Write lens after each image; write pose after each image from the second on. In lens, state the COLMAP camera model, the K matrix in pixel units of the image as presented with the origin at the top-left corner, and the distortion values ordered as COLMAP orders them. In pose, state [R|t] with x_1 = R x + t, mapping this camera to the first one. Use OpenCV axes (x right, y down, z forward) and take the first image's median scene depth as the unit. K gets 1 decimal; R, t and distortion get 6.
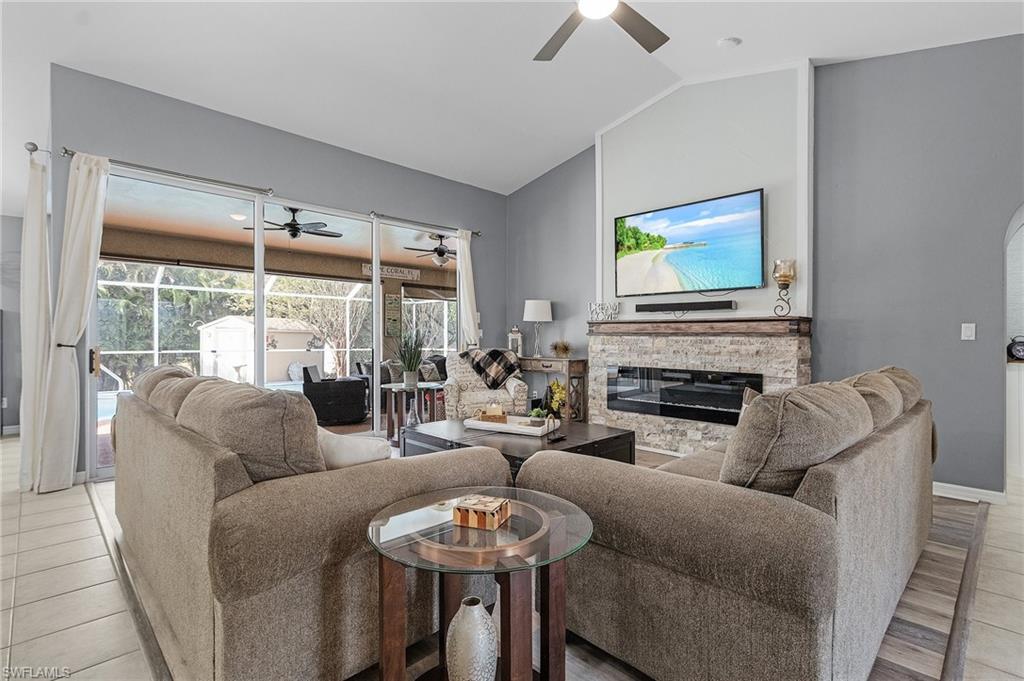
lens RADIAL K [[479.2, 0, 513.5], [0, 479.2, 339.9], [0, 0, 1]] dist [-0.001427, 0.002378]
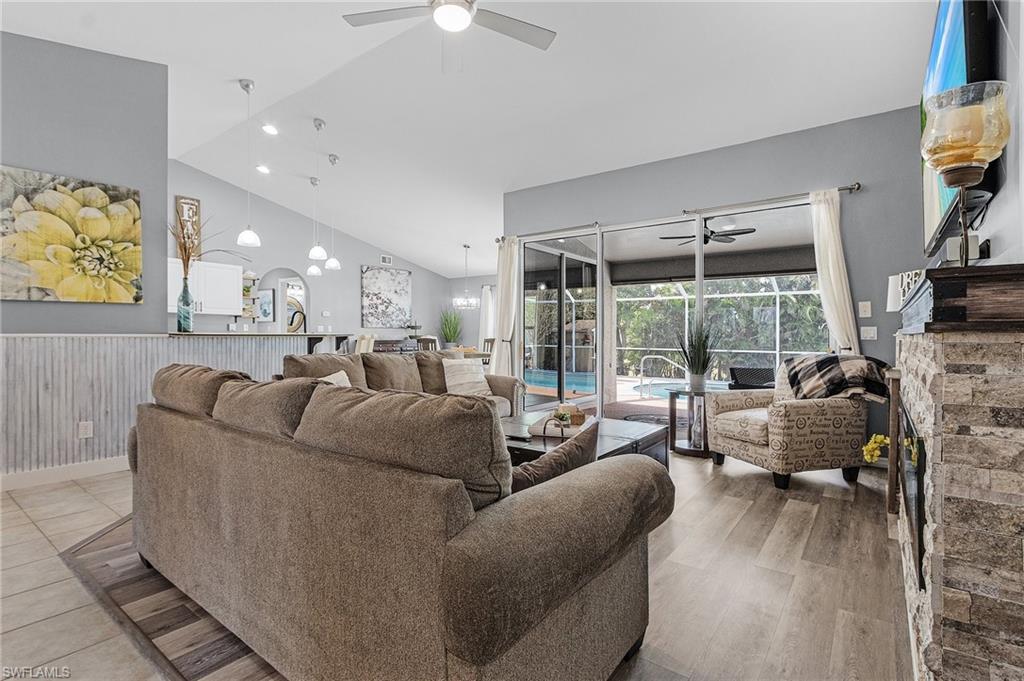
lens RADIAL K [[479.2, 0, 506.9], [0, 479.2, 338.4], [0, 0, 1]] dist [-0.001427, 0.002378]
pose [[0.156365, 0.001510, -0.987698, 0.574674], [-0.012600, 0.999921, -0.000466, 0.002418], [0.987619, 0.012518, 0.156372, 0.444788]]
